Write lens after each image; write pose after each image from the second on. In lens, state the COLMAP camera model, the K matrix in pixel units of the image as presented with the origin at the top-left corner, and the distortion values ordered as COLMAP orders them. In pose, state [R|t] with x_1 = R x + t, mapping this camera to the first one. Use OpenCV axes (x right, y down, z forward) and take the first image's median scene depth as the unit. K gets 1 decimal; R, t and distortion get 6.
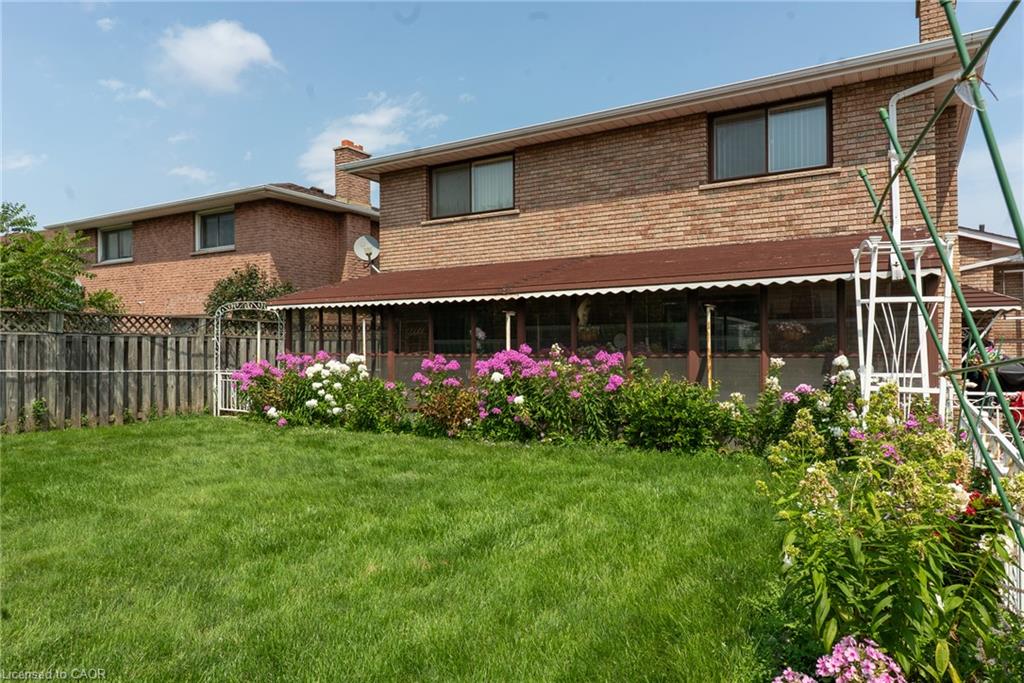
lens RADIAL K [[649.7, 0, 510.0], [0, 649.7, 341.4], [0, 0, 1]] dist [0.006683, -0.003992]
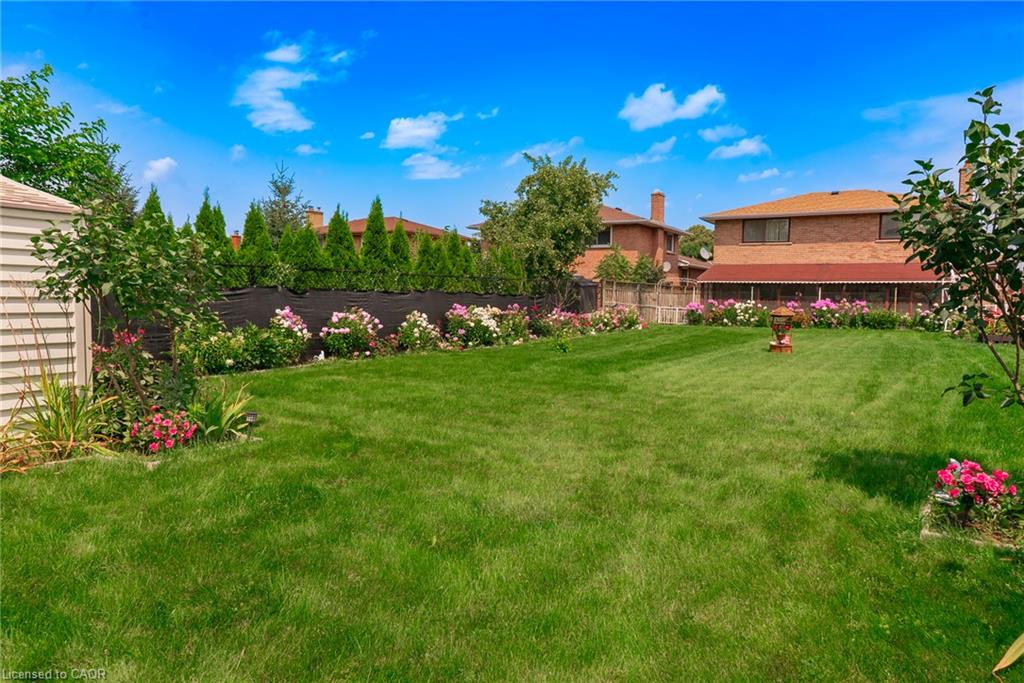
lens RADIAL K [[649.7, 0, 513.6], [0, 649.7, 343.7], [0, 0, 1]] dist [0.006683, -0.003992]
pose [[0.999755, 0.015612, 0.015675, -1.295818], [-0.016888, 0.996251, 0.084840, -0.015327], [-0.014291, -0.085084, 0.996271, -1.776730]]
